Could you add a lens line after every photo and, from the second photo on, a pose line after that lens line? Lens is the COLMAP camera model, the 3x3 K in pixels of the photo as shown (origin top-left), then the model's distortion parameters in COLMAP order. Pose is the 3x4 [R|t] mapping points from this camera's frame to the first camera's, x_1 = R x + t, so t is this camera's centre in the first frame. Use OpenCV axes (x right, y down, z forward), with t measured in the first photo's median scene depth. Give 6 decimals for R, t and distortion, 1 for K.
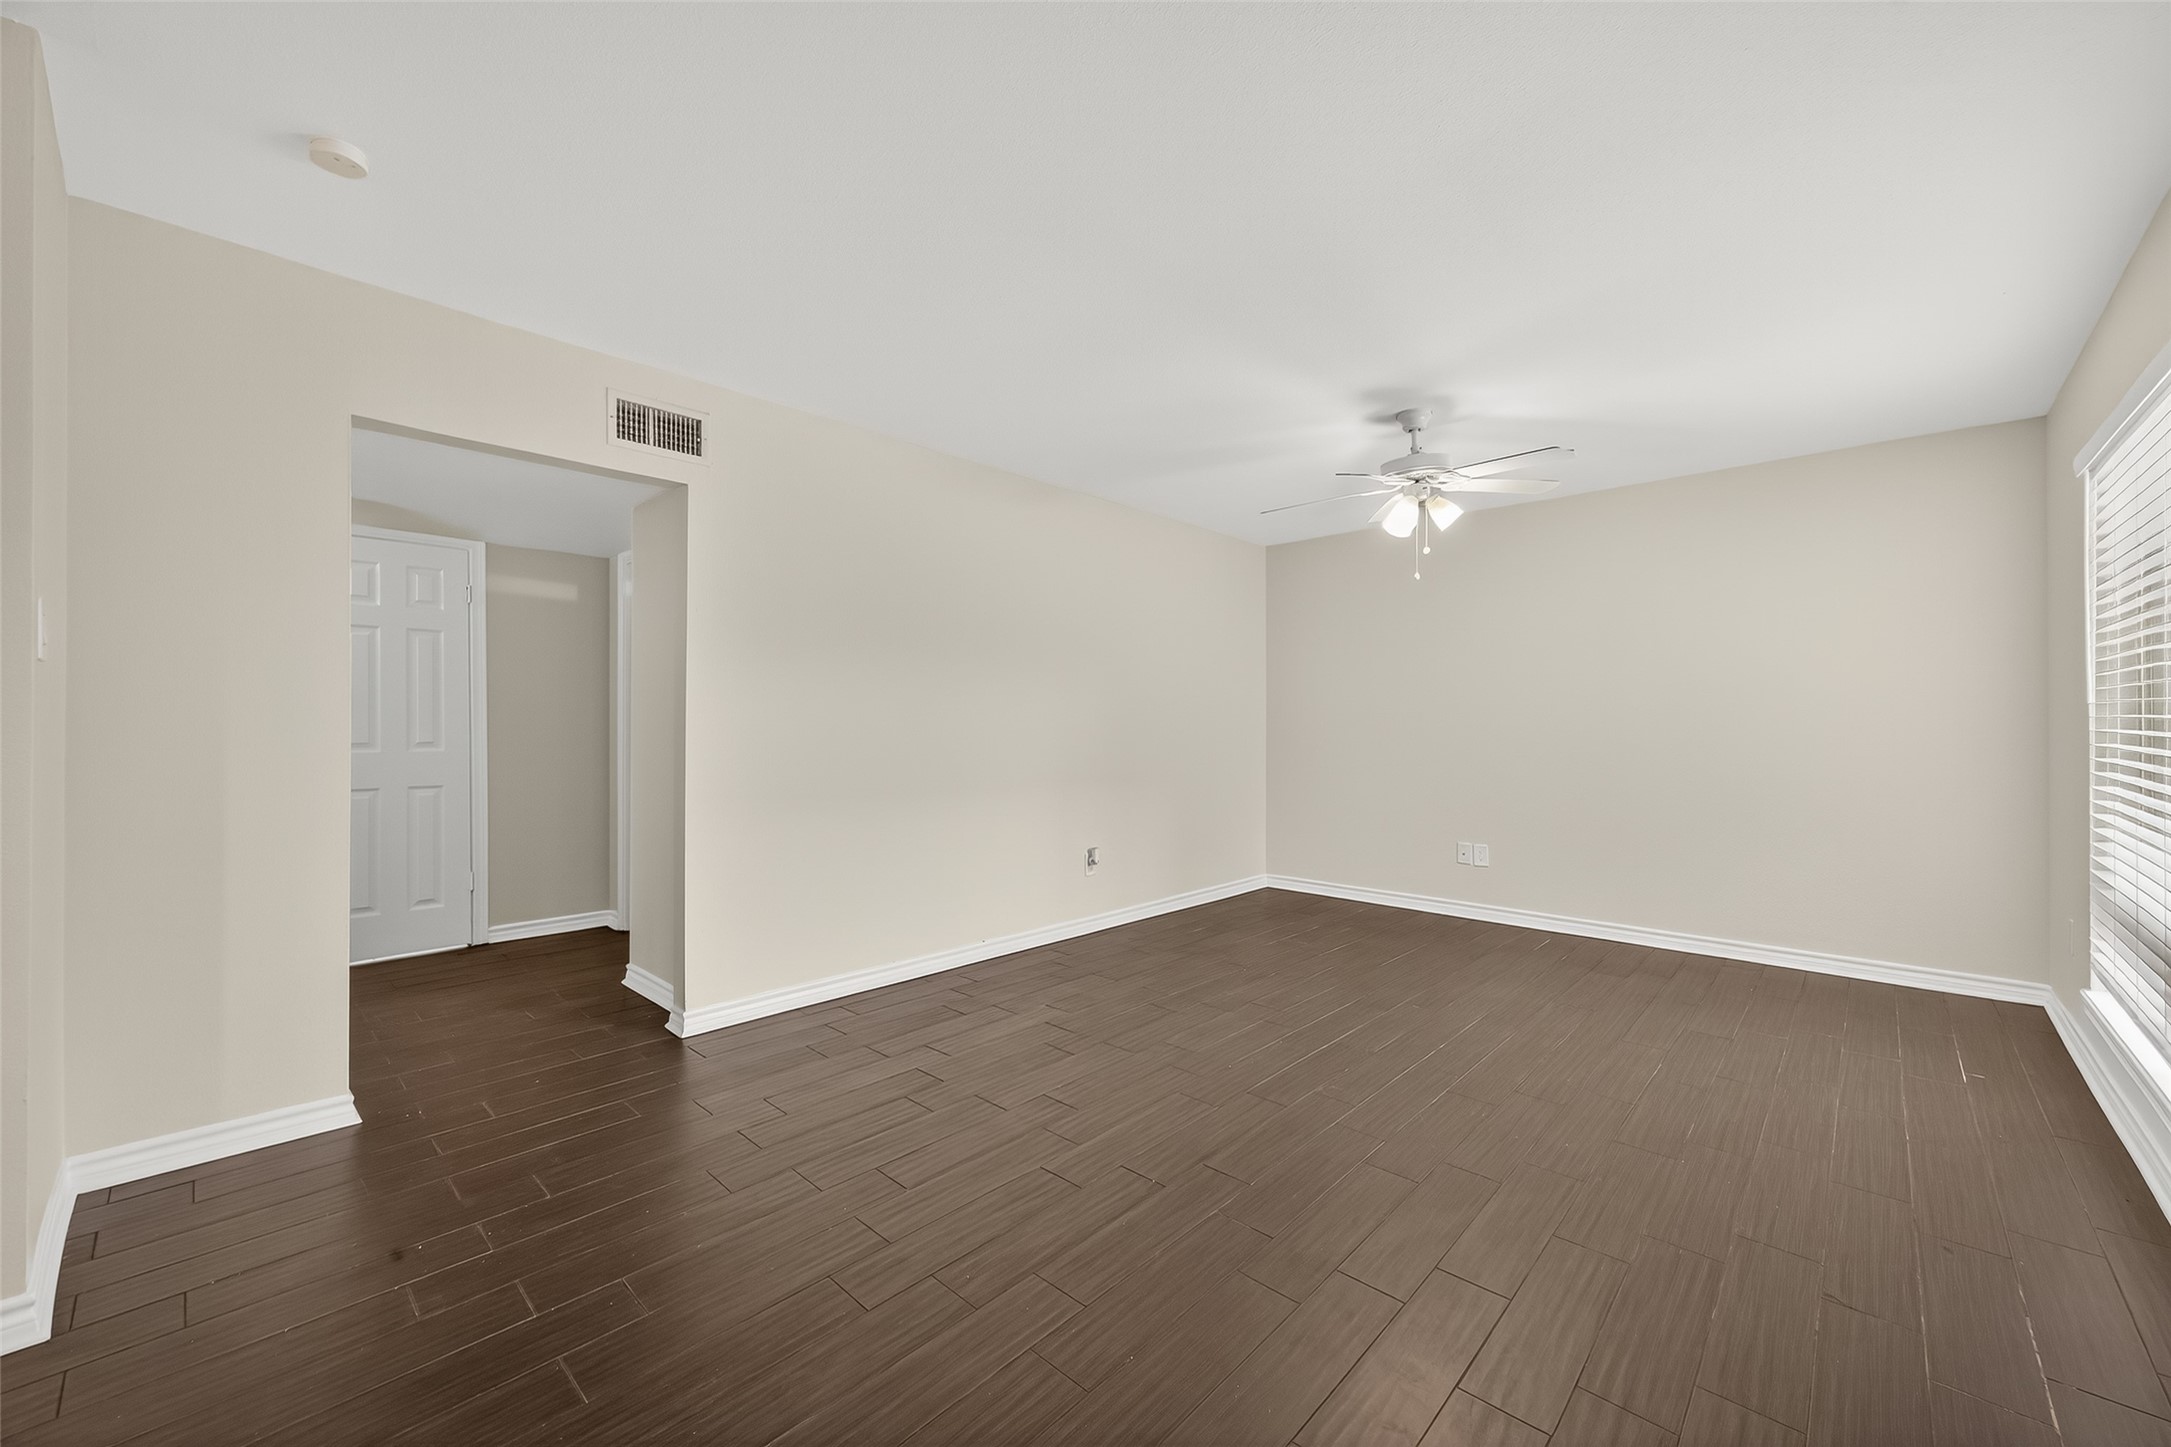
lens RADIAL K [[852.1, 0, 1082.3], [0, 852.1, 731.4], [0, 0, 1]] dist [0.003316, -0.001978]
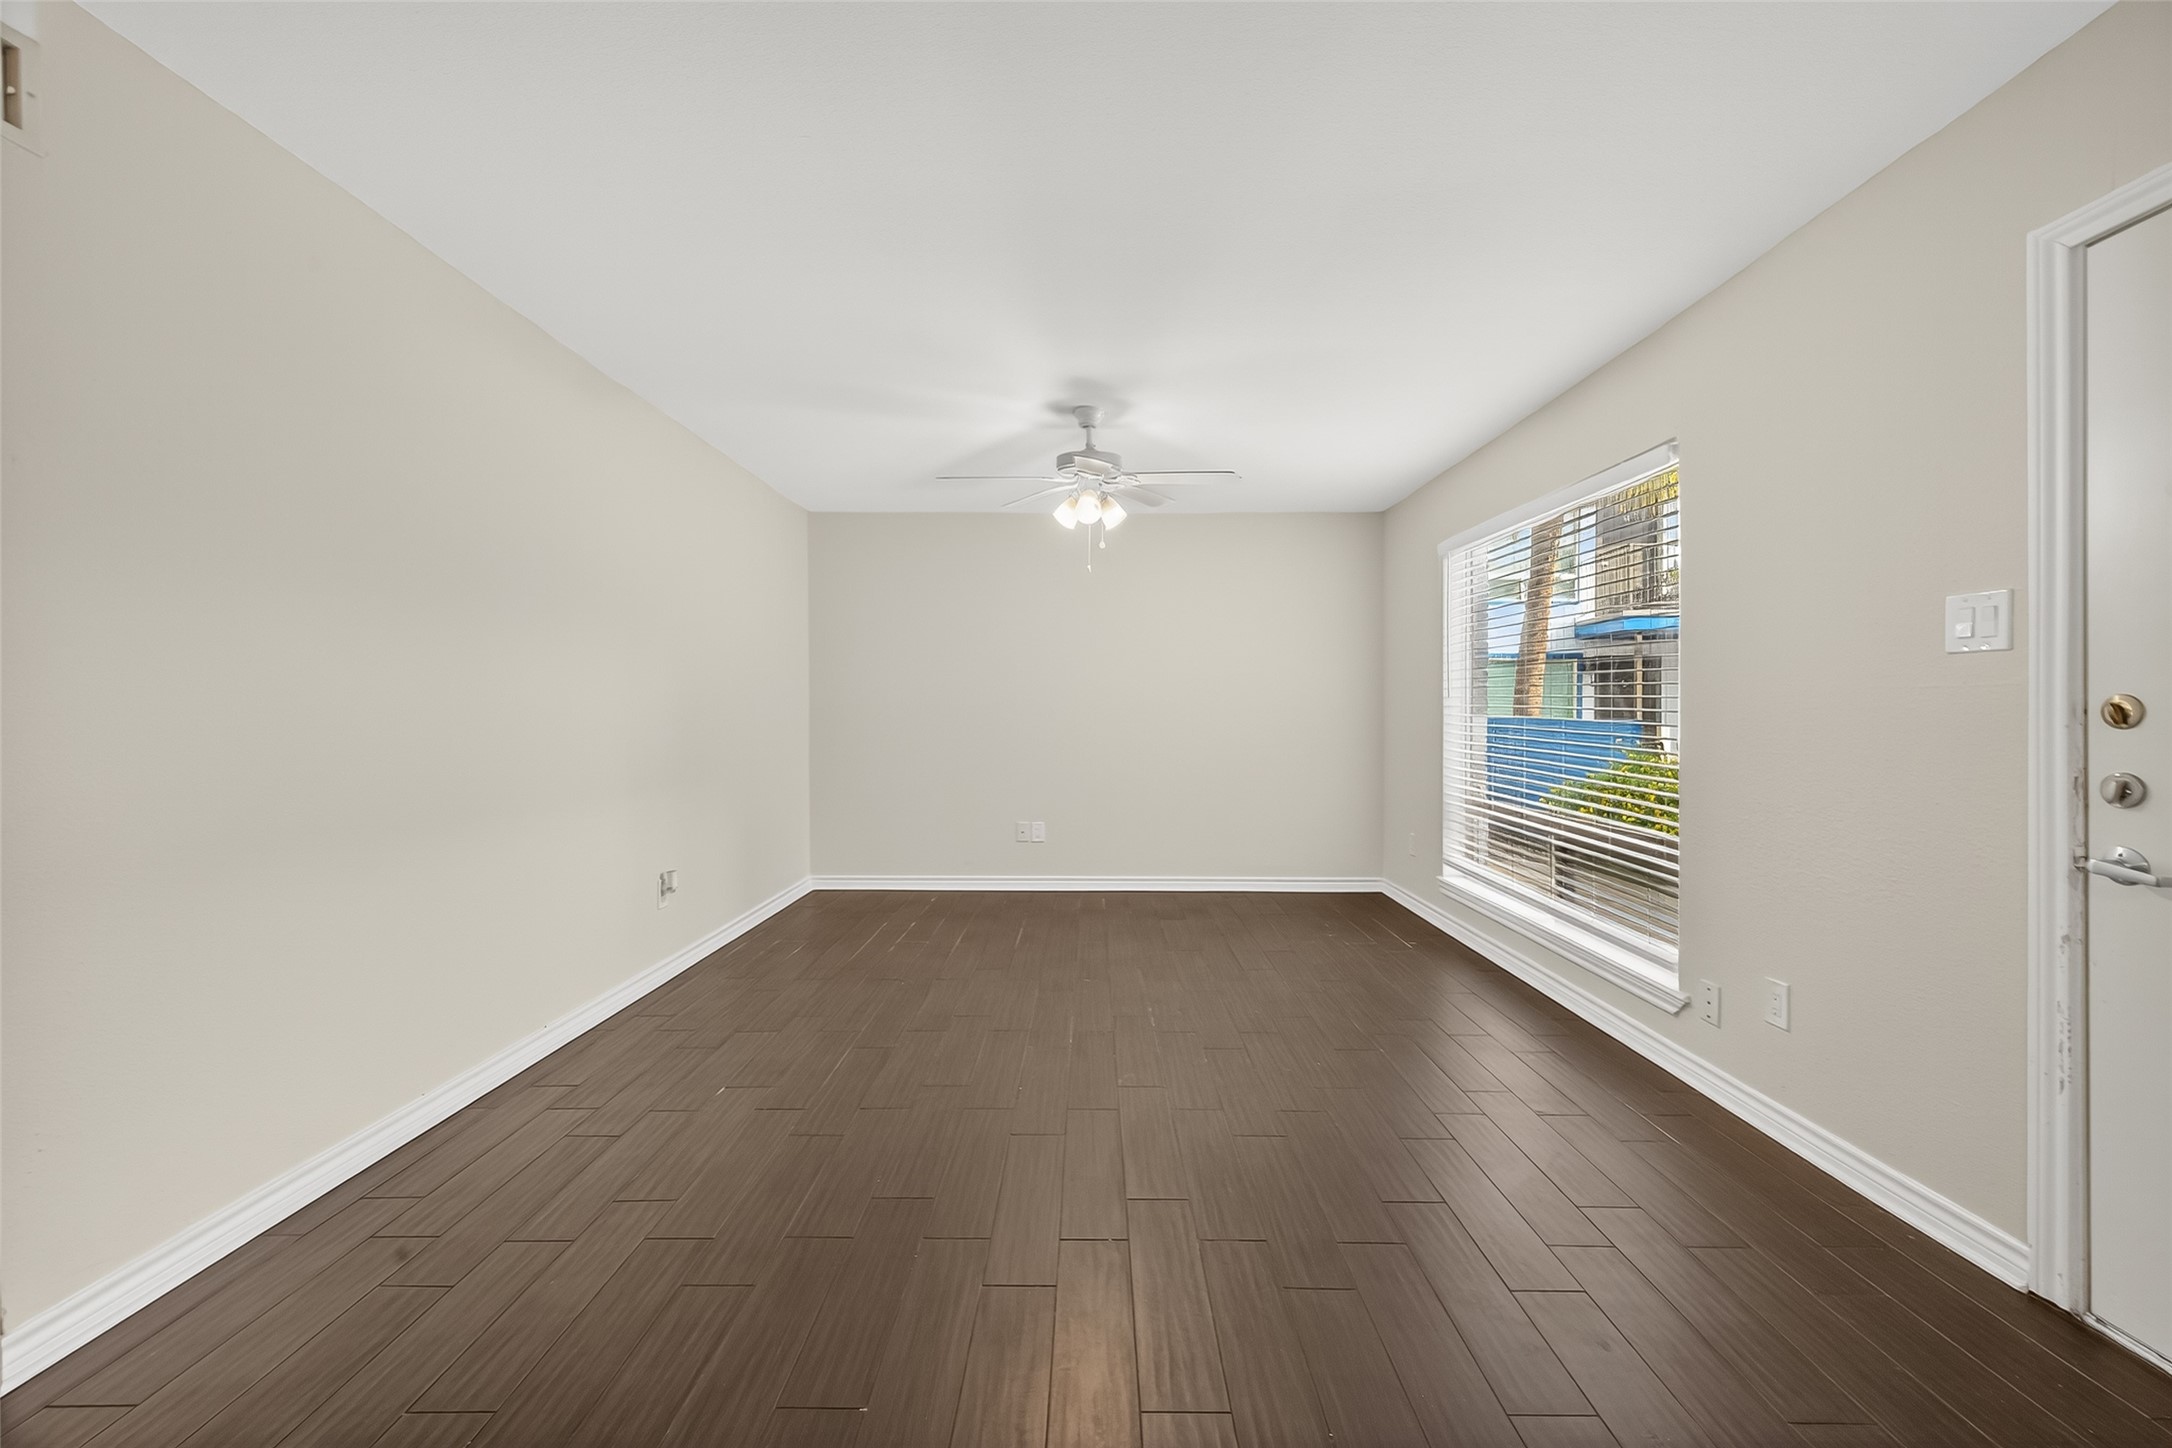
lens RADIAL K [[852.5, 0, 1083.6], [0, 852.5, 724.6], [0, 0, 1]] dist [0.003316, -0.001978]
pose [[0.749950, -0.008804, 0.661435, -0.296716], [0.001130, 0.999927, 0.012027, -0.007346], [-0.661493, -0.008272, 0.749906, 0.233140]]
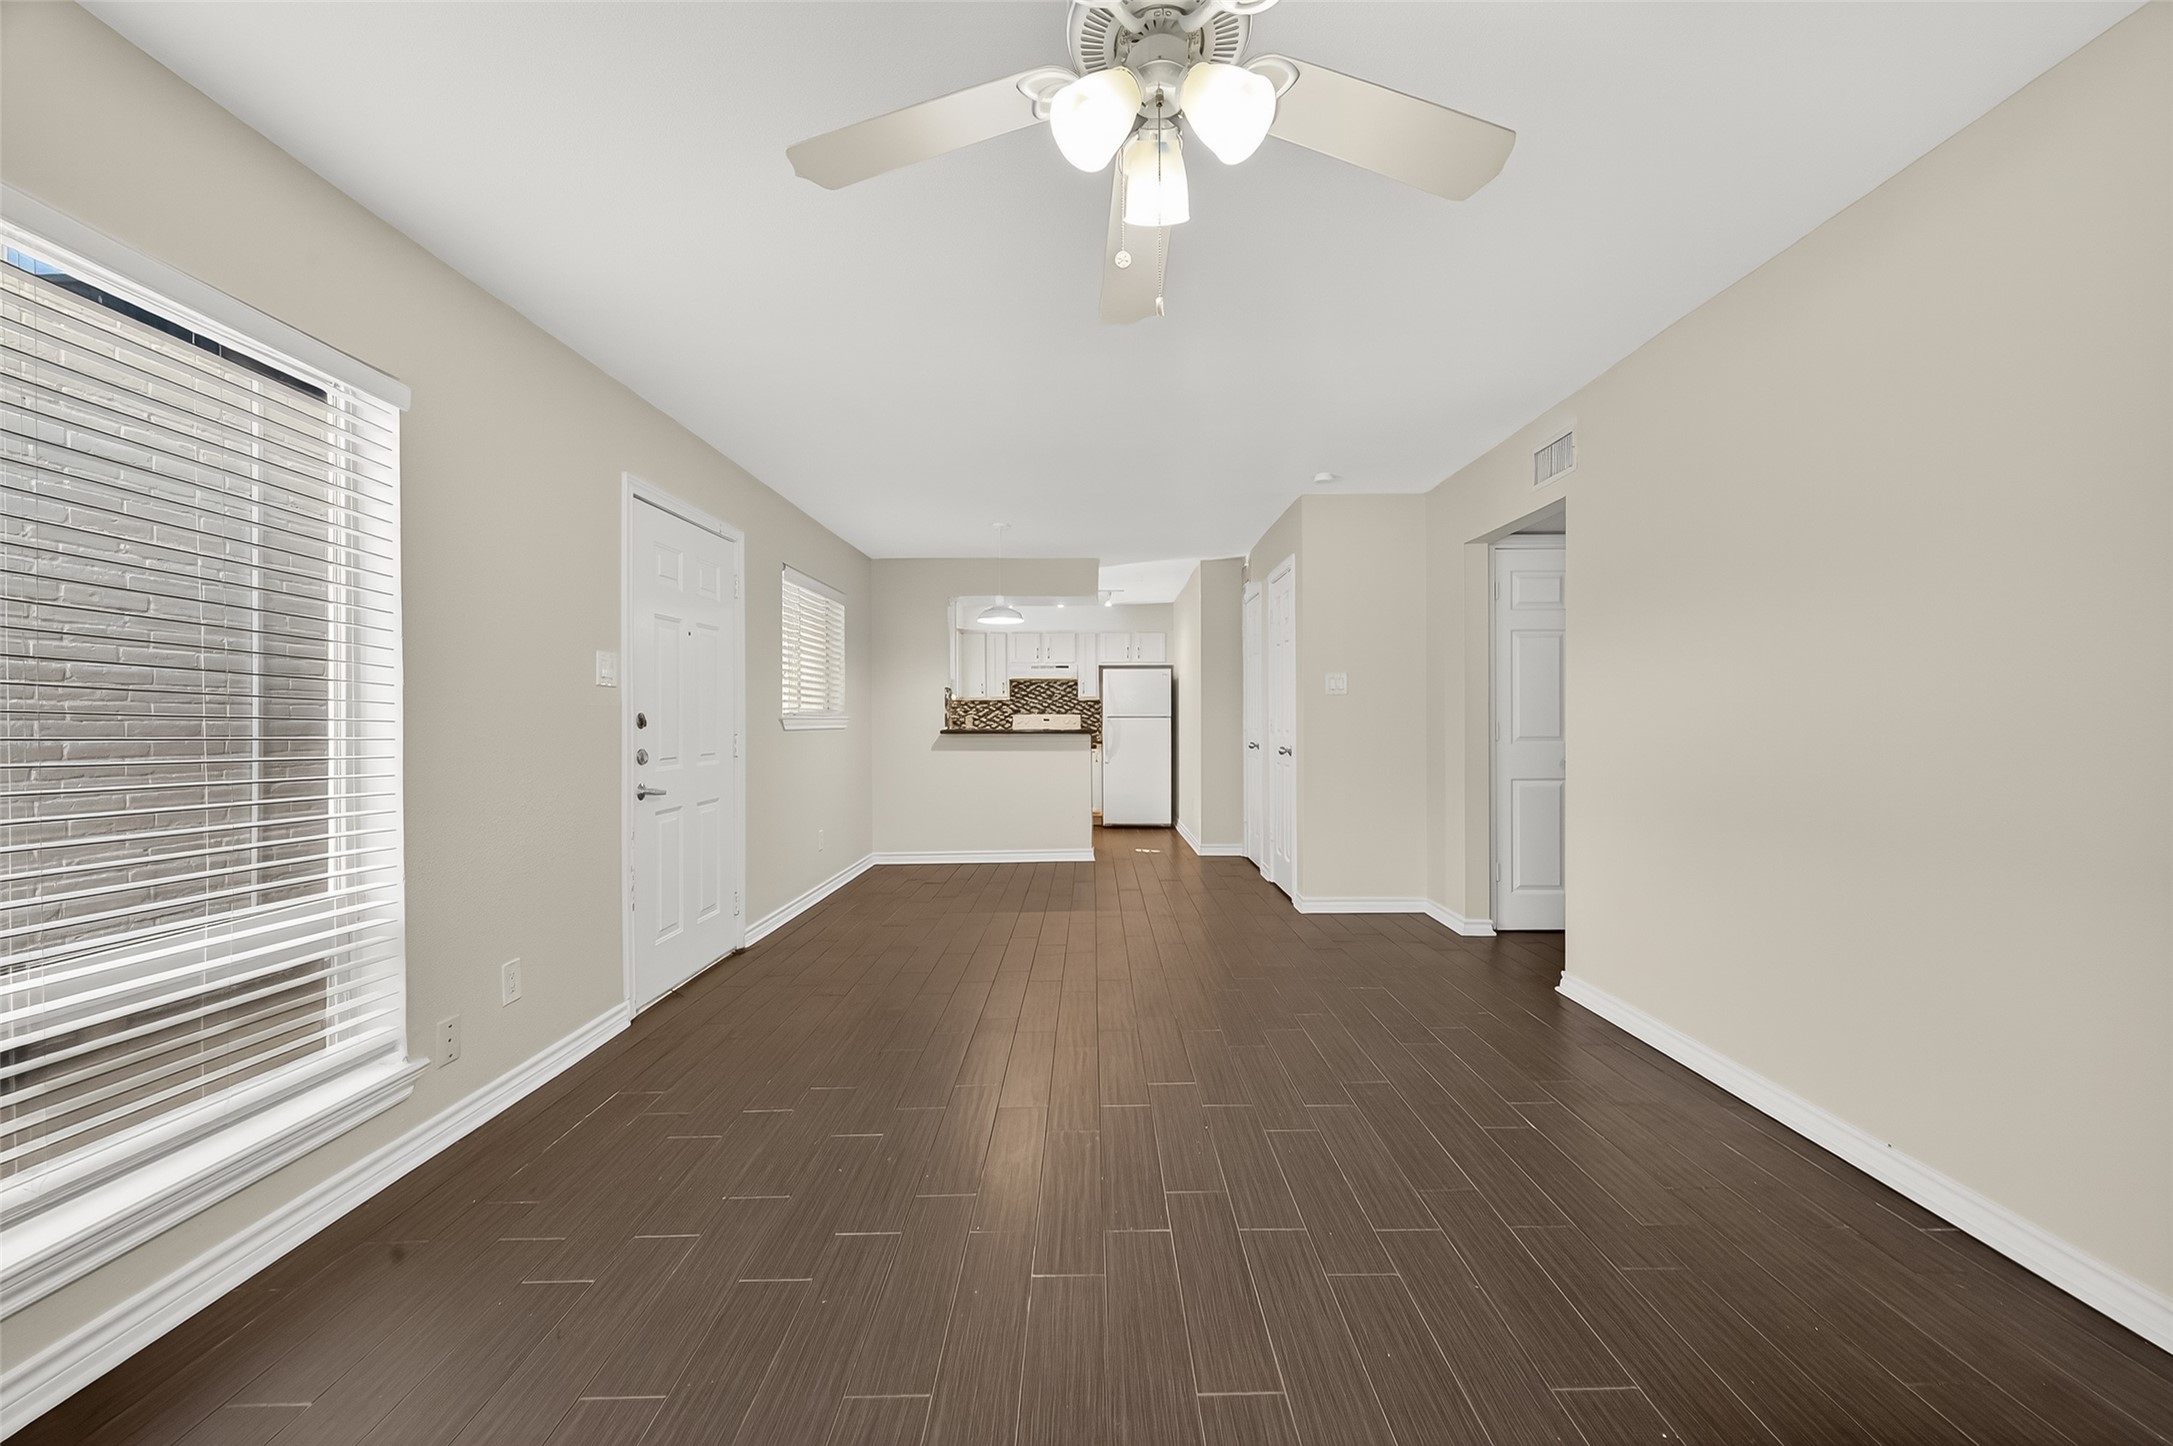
lens RADIAL K [[852.9, 0, 1098.3], [0, 852.9, 721.6], [0, 0, 1]] dist [0.003316, -0.001978]
pose [[-0.741680, 0.011521, -0.670655, 0.639173], [0.008889, 0.999933, 0.007347, -0.009783], [0.670695, -0.000513, -0.741733, 1.243870]]
